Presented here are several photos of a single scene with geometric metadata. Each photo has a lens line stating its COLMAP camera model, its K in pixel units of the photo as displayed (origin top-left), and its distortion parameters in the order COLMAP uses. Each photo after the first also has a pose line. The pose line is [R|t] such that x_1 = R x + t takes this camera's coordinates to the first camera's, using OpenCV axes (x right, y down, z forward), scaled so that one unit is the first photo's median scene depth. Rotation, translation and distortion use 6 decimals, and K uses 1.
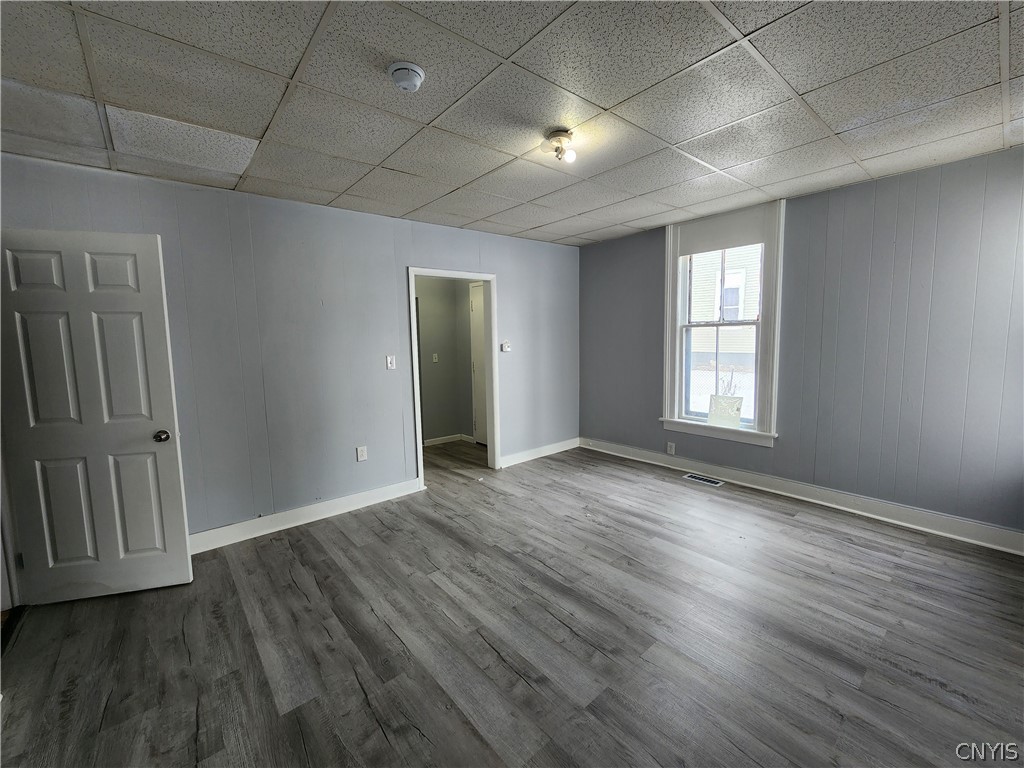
lens RADIAL K [[422.3, 0, 508.5], [0, 422.3, 378.5], [0, 0, 1]] dist [0.002028, 0.000276]
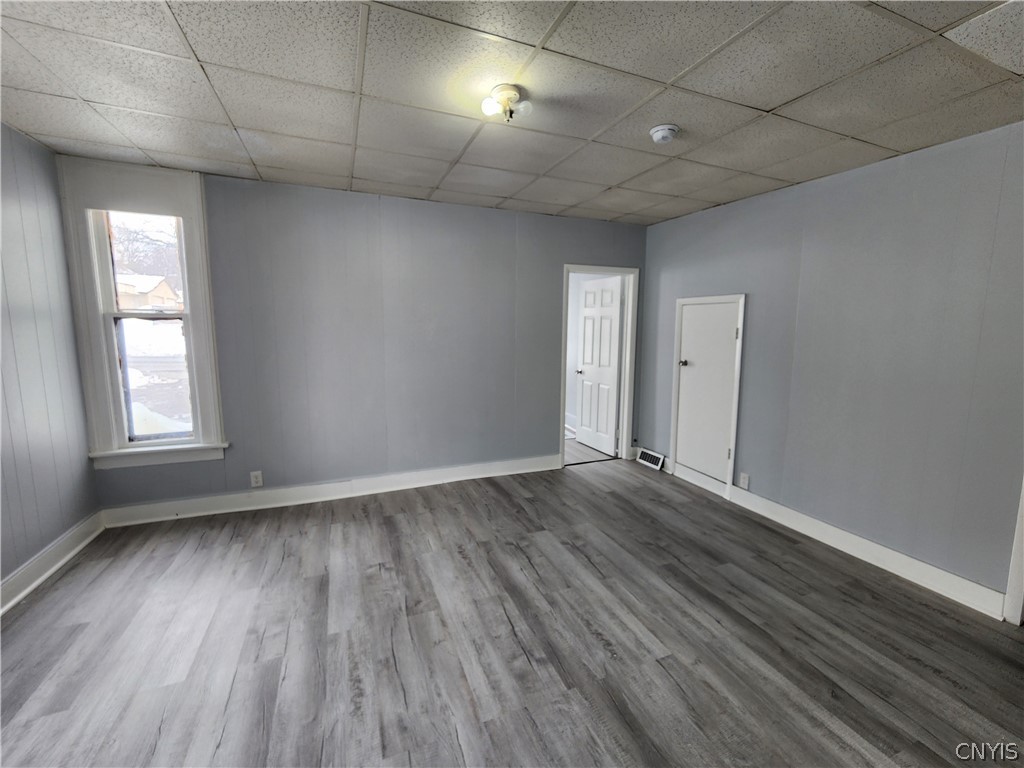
lens RADIAL K [[420.1, 0, 506.4], [0, 420.1, 377.3], [0, 0, 1]] dist [0.000485, 0.000111]
pose [[-0.948463, -0.027558, 0.315686, -0.132538], [0.042479, 0.976163, 0.212842, -0.170741], [-0.314026, 0.215283, -0.924684, 1.614631]]
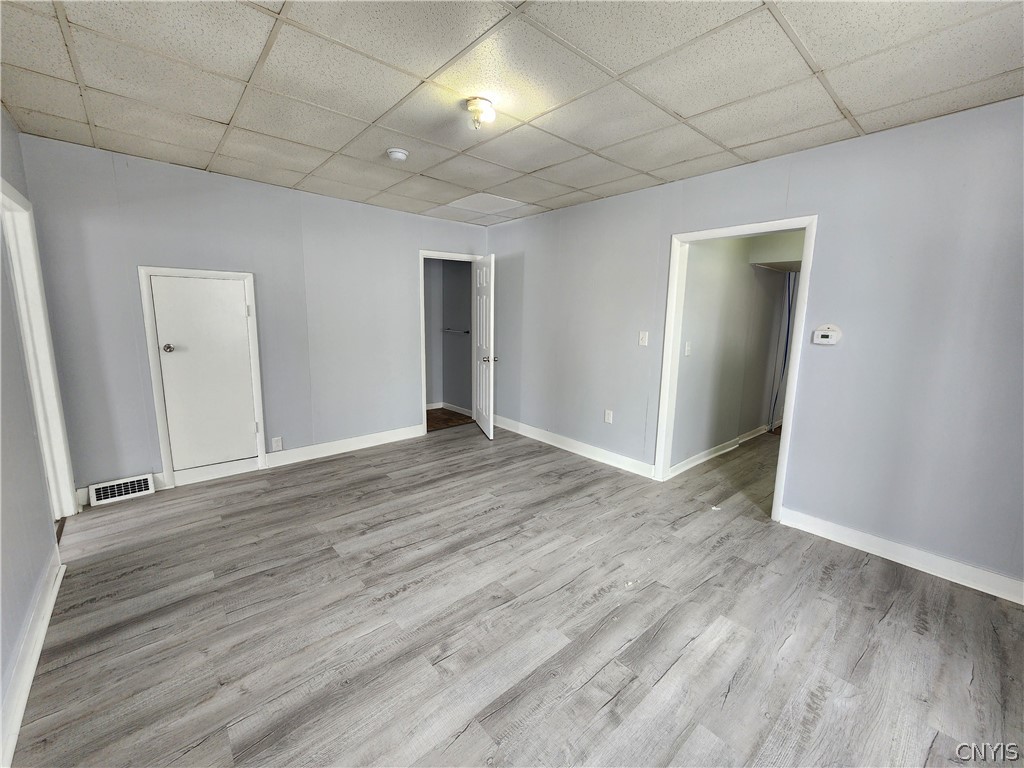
lens RADIAL K [[420.1, 0, 506.4], [0, 420.1, 377.3], [0, 0, 1]] dist [0.000485, 0.000111]
pose [[0.008292, 0.176543, -0.984258, 1.002301], [-0.117997, 0.977588, 0.174352, -0.118445], [0.992979, 0.114694, 0.028938, 0.943829]]
